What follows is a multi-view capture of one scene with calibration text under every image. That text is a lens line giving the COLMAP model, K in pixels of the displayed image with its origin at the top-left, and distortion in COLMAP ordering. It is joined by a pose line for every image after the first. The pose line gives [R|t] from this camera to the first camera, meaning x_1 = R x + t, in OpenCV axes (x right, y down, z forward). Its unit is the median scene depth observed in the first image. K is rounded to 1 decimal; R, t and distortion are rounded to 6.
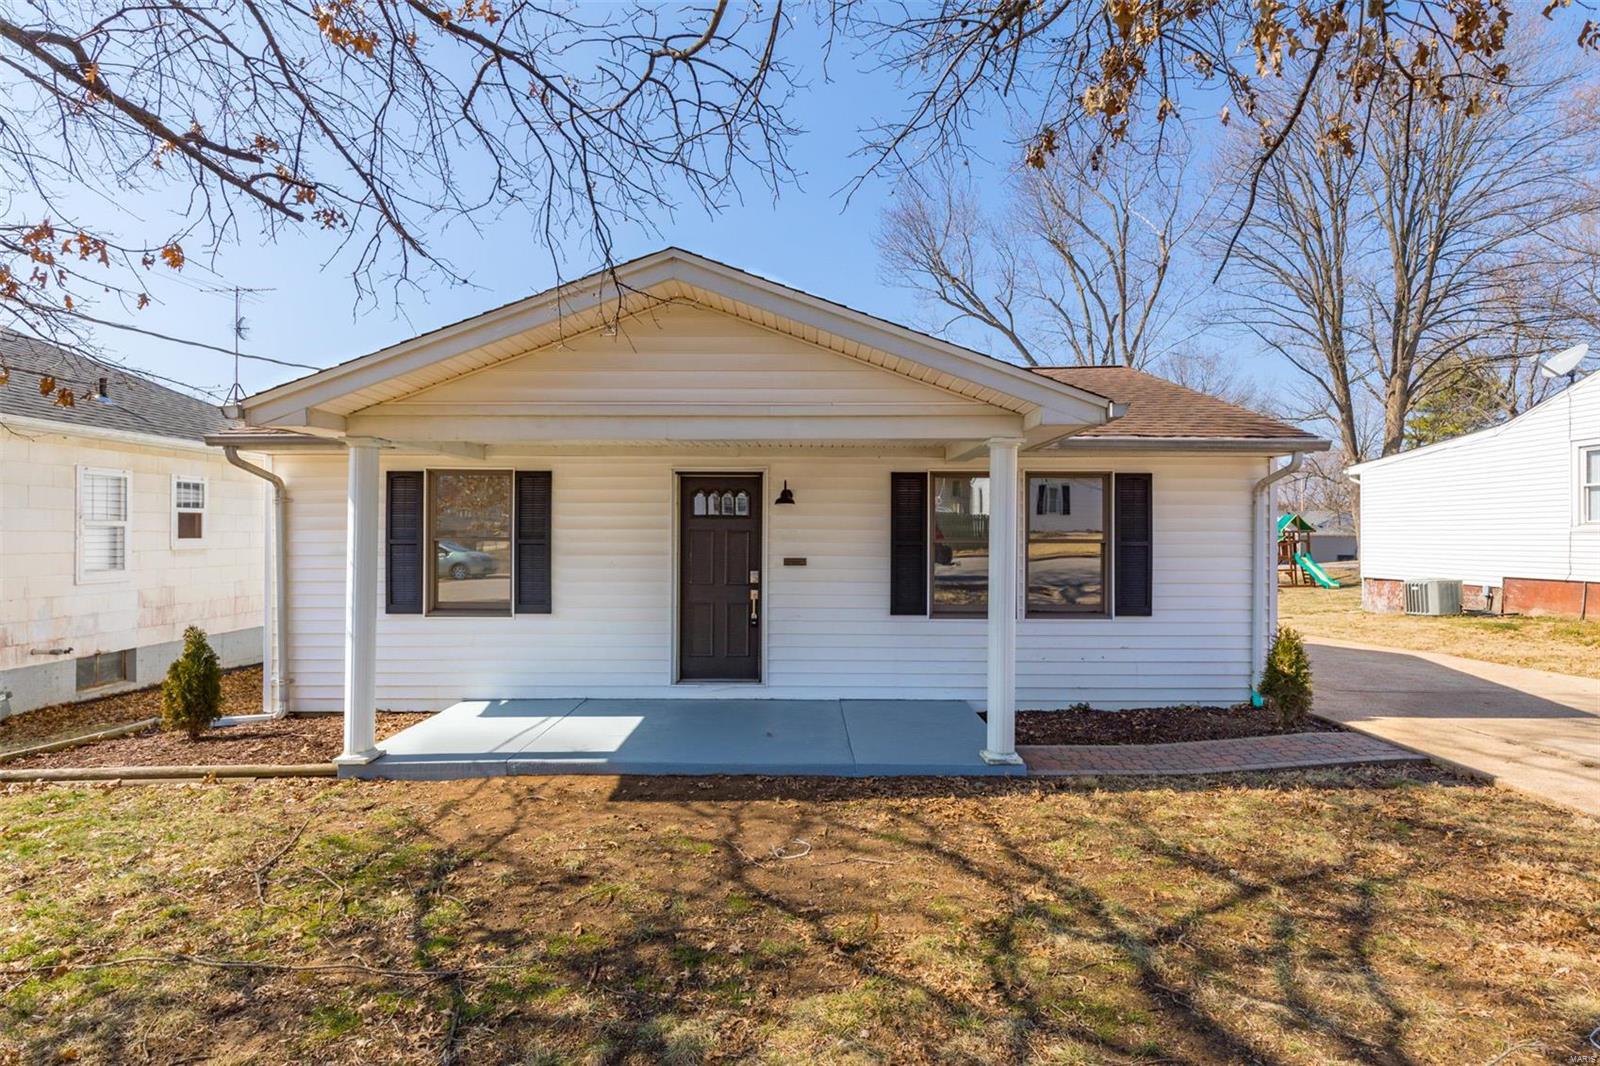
lens RADIAL K [[786.3, 0, 800.9], [0, 786.3, 528.9], [0, 0, 1]] dist [-0.002536, 0.000008]
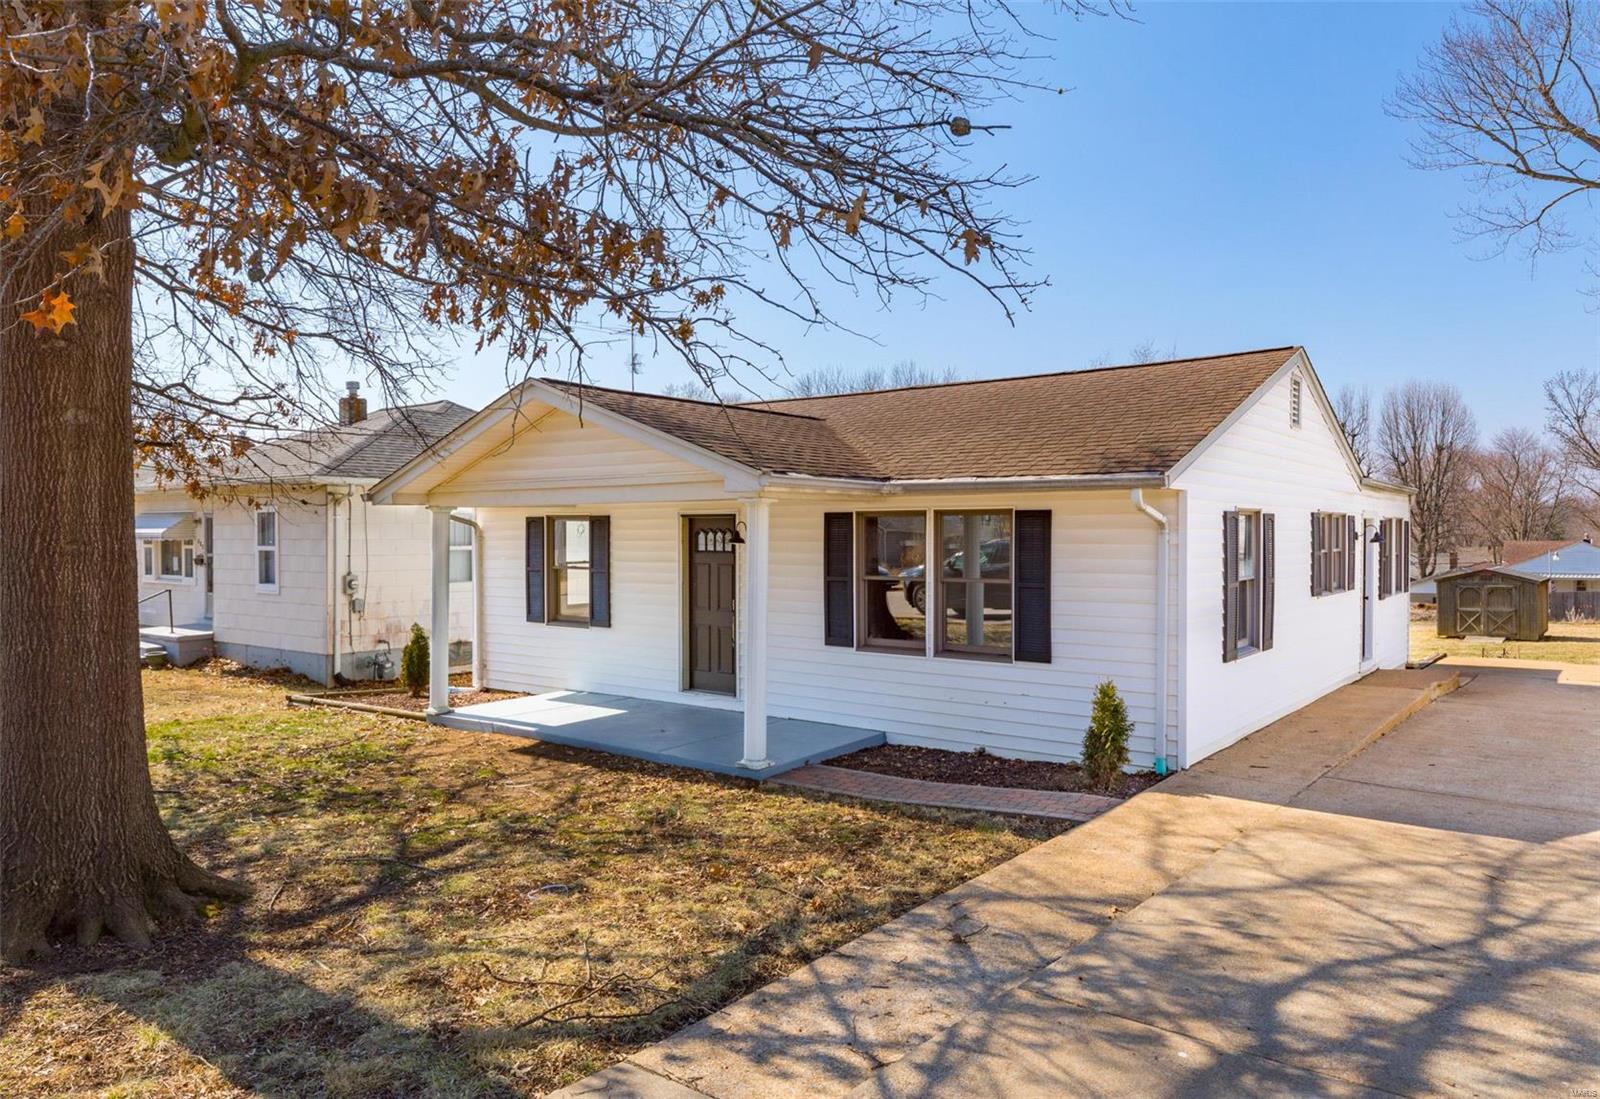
lens RADIAL K [[1083.1, 0, 798.8], [0, 1083.1, 551.4], [0, 0, 1]] dist [-0.005413, 0.001697]
pose [[0.790573, 0.007297, -0.612324, 0.995358], [0.008461, 0.999703, 0.022838, -0.053699], [0.612309, -0.023236, 0.790277, -0.195127]]
